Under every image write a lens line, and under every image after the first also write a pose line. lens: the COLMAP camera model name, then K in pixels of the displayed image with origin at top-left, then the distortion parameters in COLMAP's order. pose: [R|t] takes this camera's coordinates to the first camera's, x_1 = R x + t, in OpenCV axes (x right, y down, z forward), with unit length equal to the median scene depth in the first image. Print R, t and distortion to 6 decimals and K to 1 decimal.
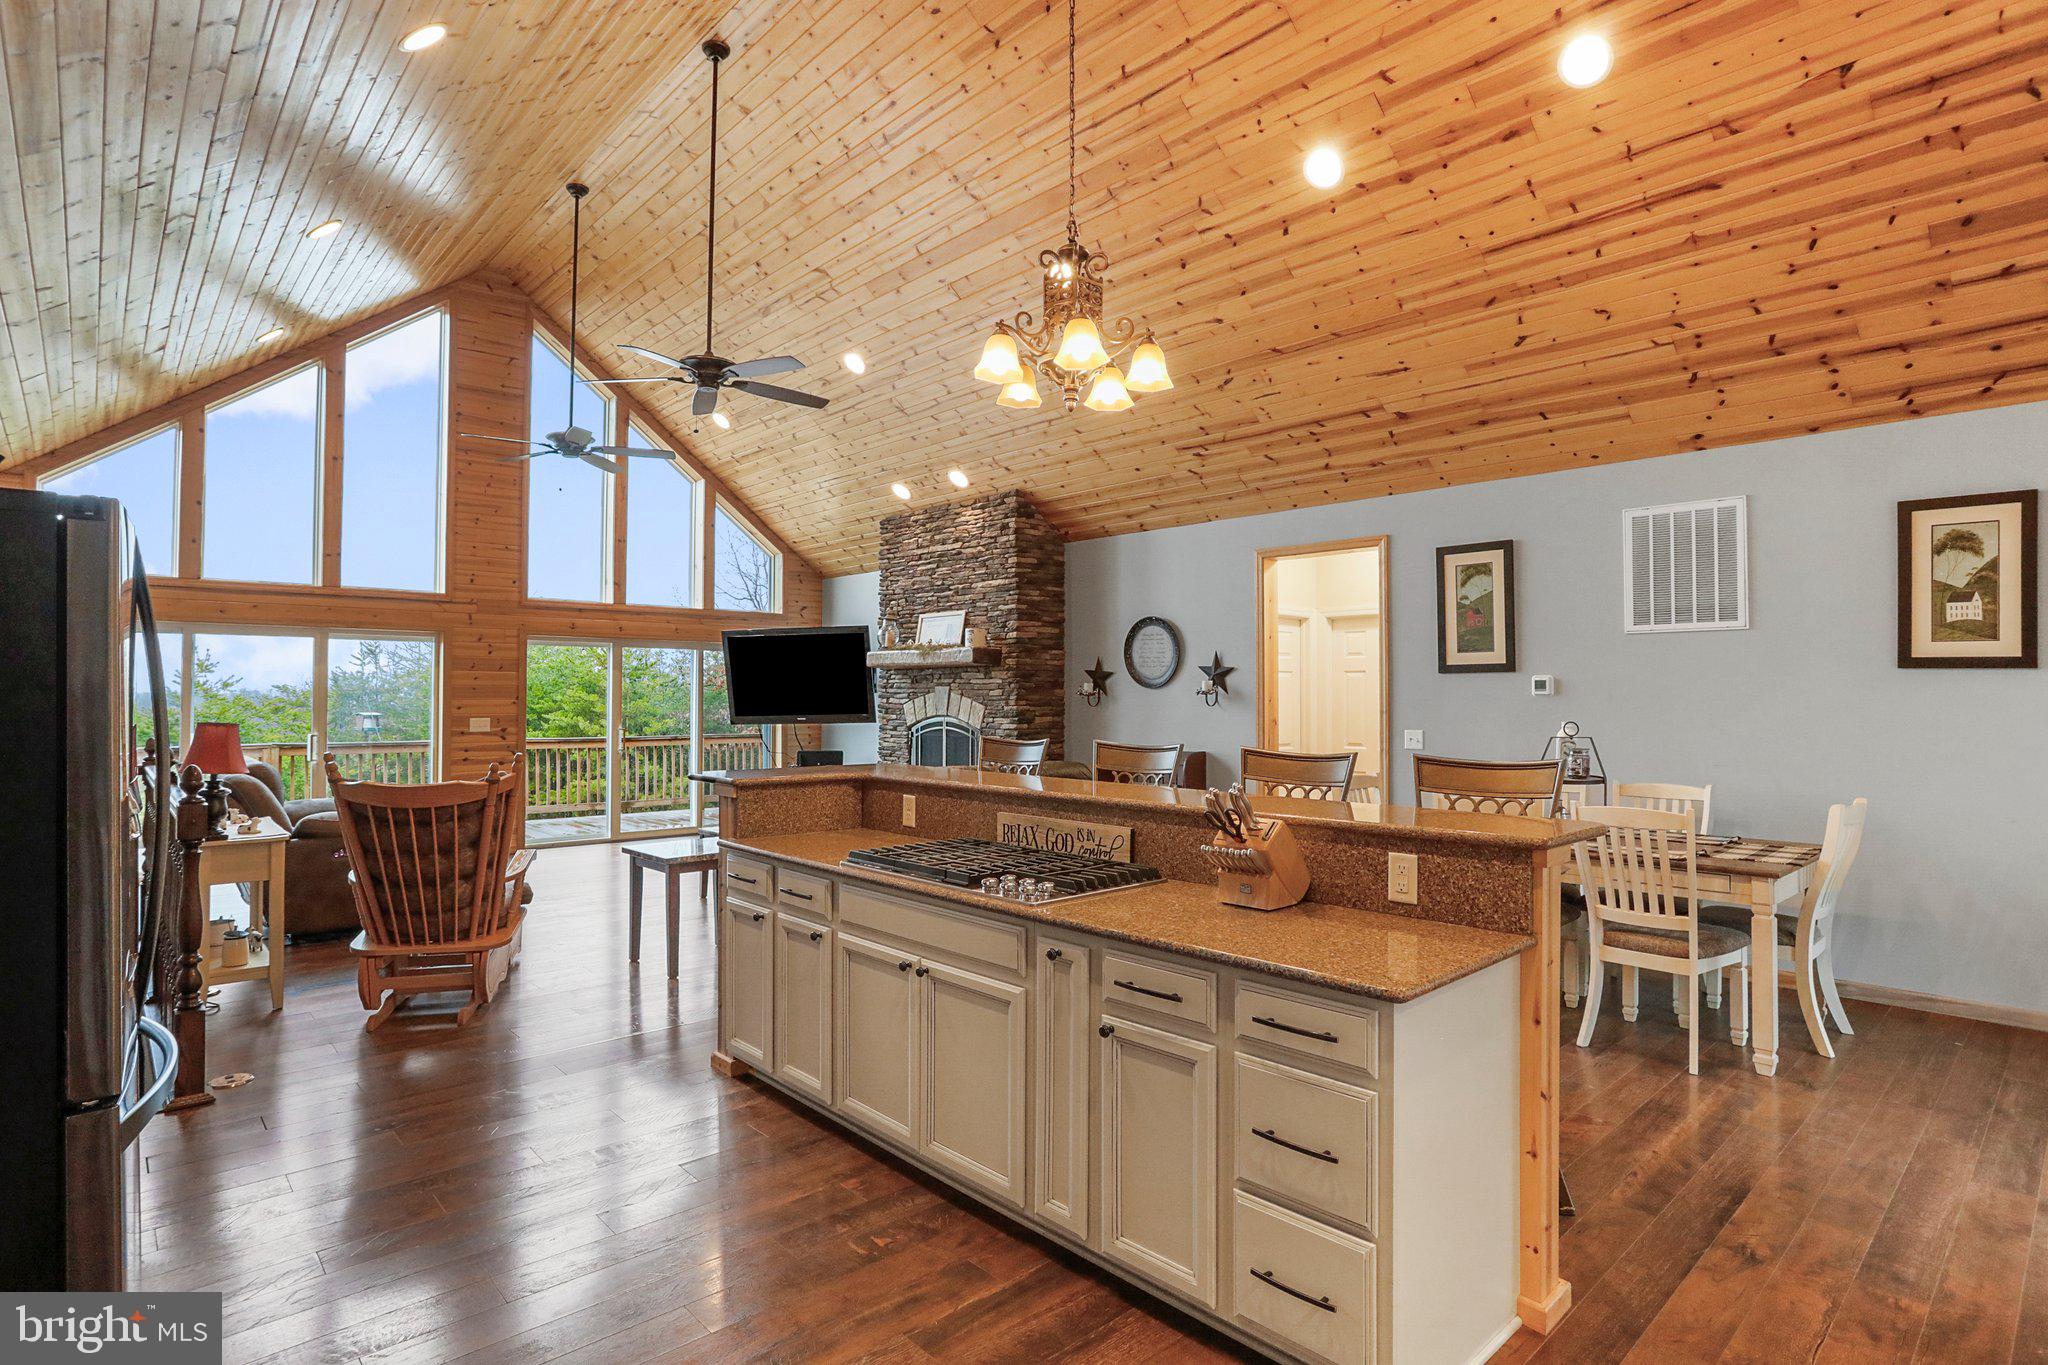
lens RADIAL K [[1045.4, 0, 1022.2], [0, 1045.4, 666.6], [0, 0, 1]] dist [-0.066267, 0.038596]
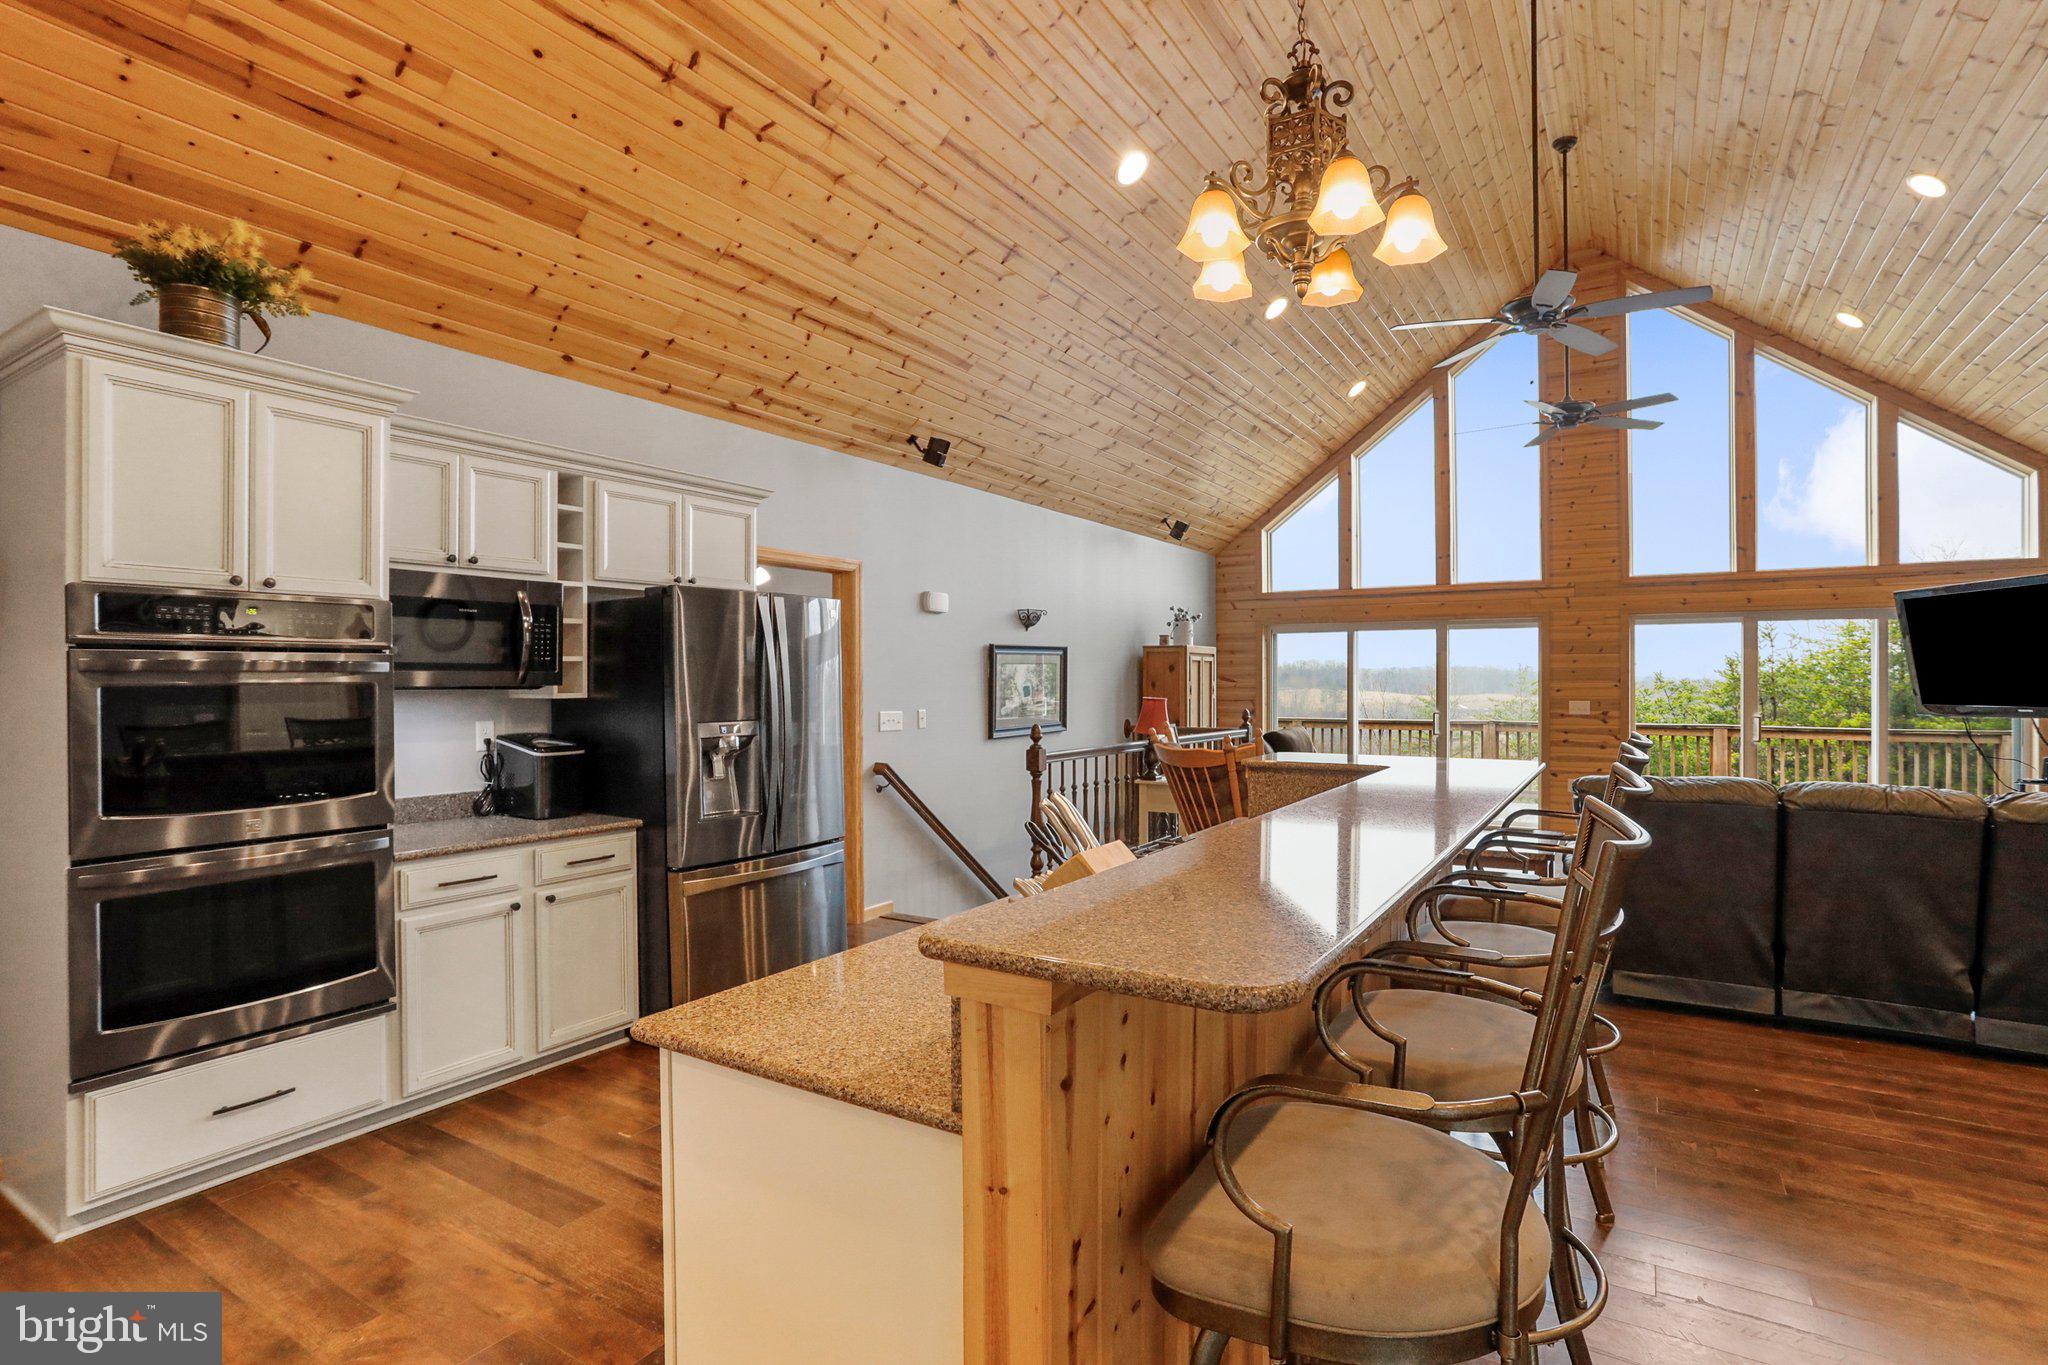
lens RADIAL K [[1003.3, 0, 1034.6], [0, 1003.3, 678.9], [0, 0, 1]] dist [-0.062496, 0.032786]
pose [[0.272191, -0.001891, -0.962241, 0.274663], [0.028678, 0.999570, 0.006148, 0.008128], [0.961816, -0.029268, 0.272129, 0.244694]]
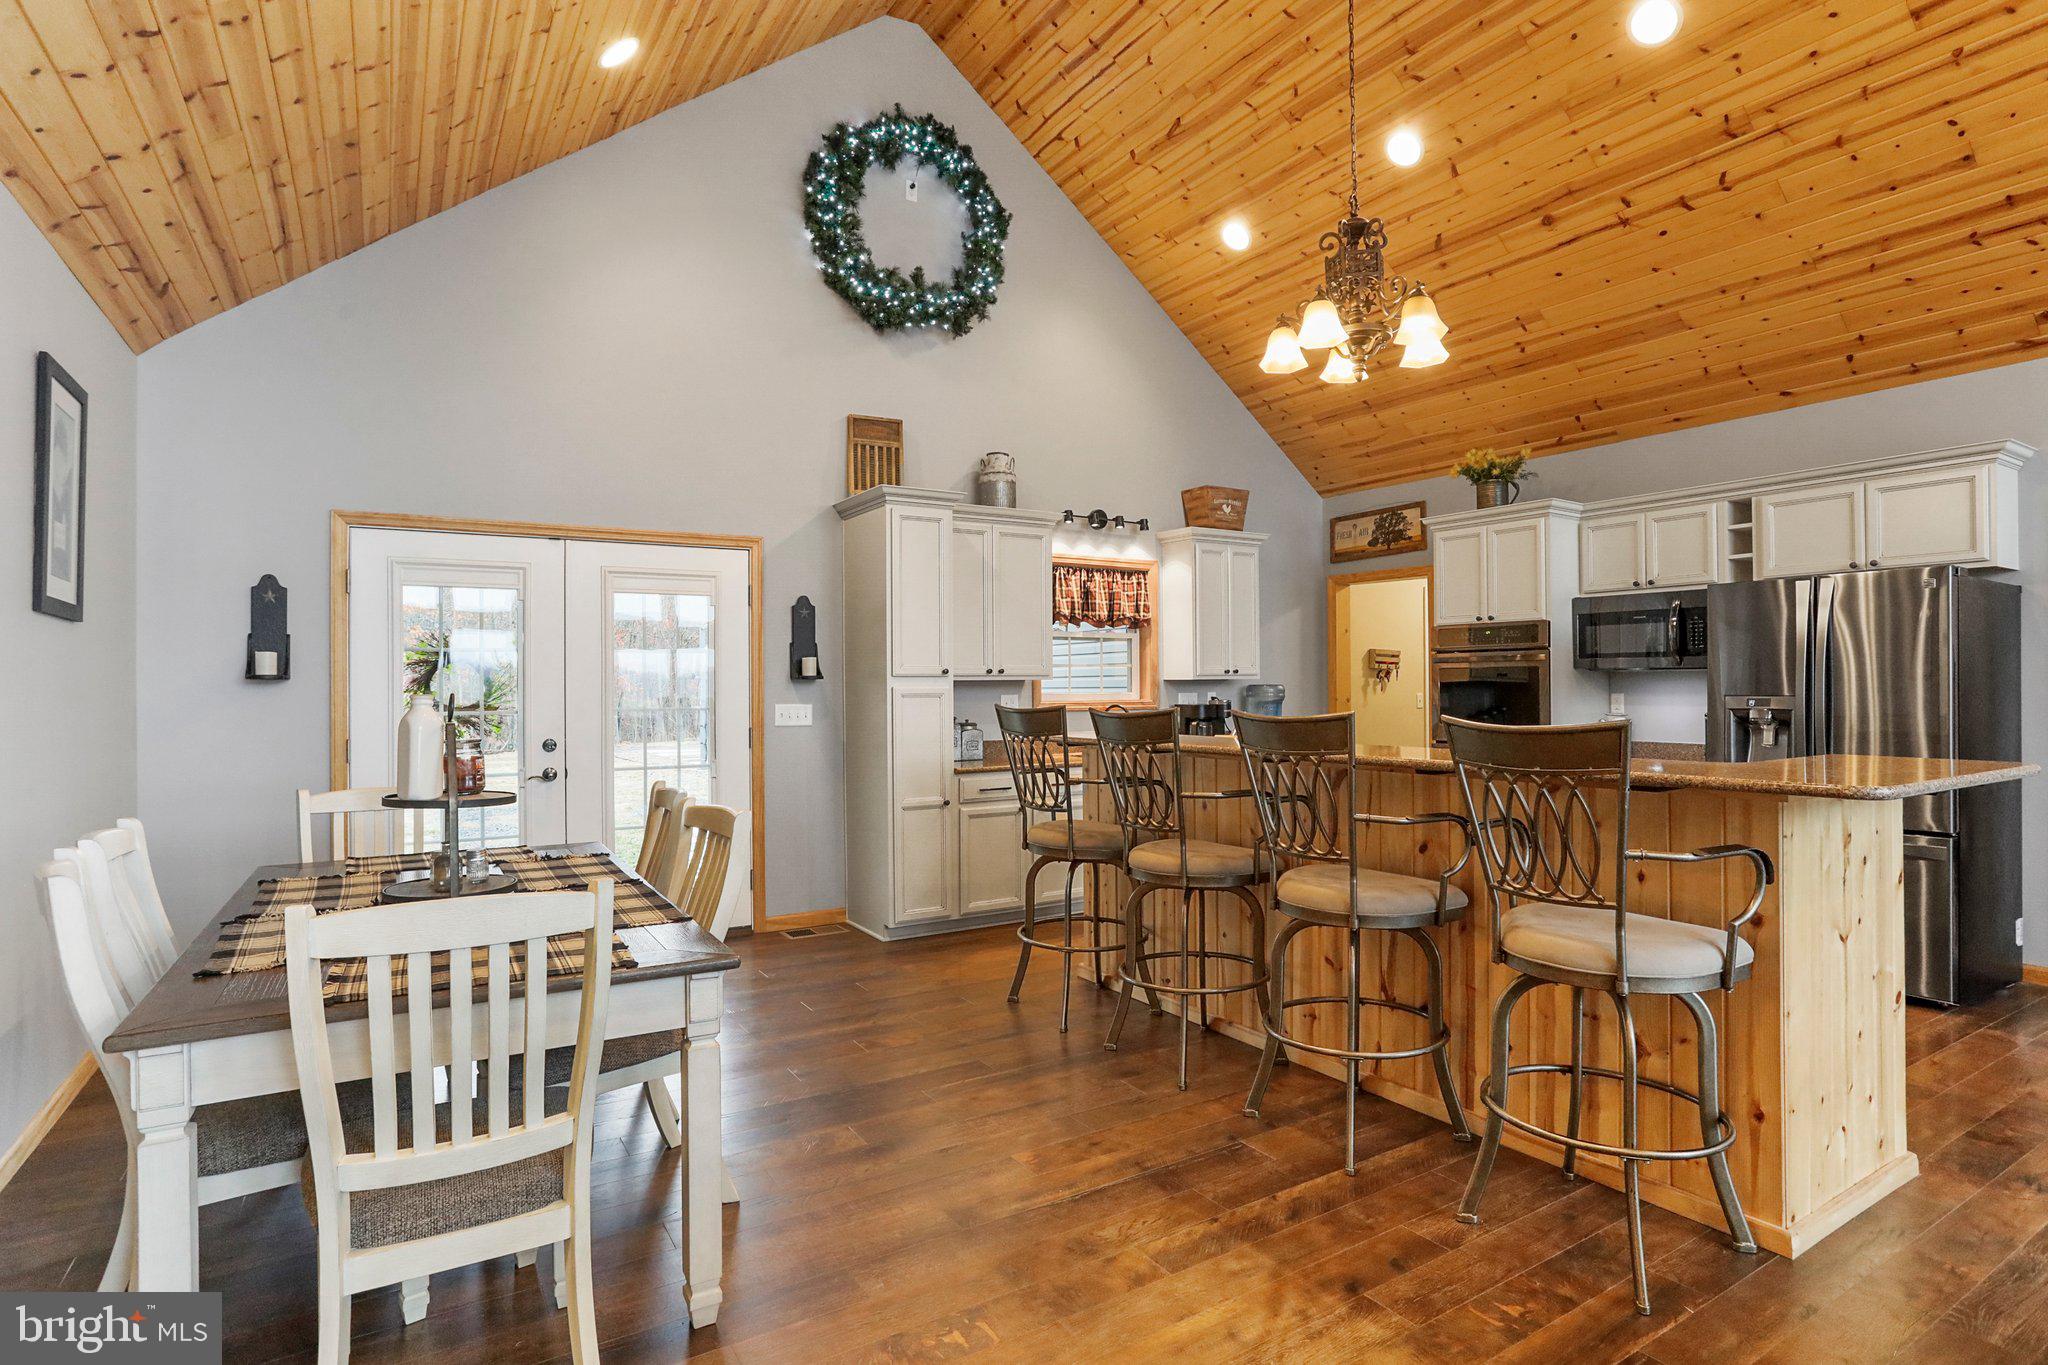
lens RADIAL K [[1045.4, 0, 1022.2], [0, 1045.4, 666.6], [0, 0, 1]] dist [-0.066267, 0.038596]
pose [[-0.981924, 0.005770, 0.189185, 0.074504], [-0.002270, 0.999104, -0.042256, 0.034432], [-0.189260, -0.041921, -0.981032, 0.831926]]
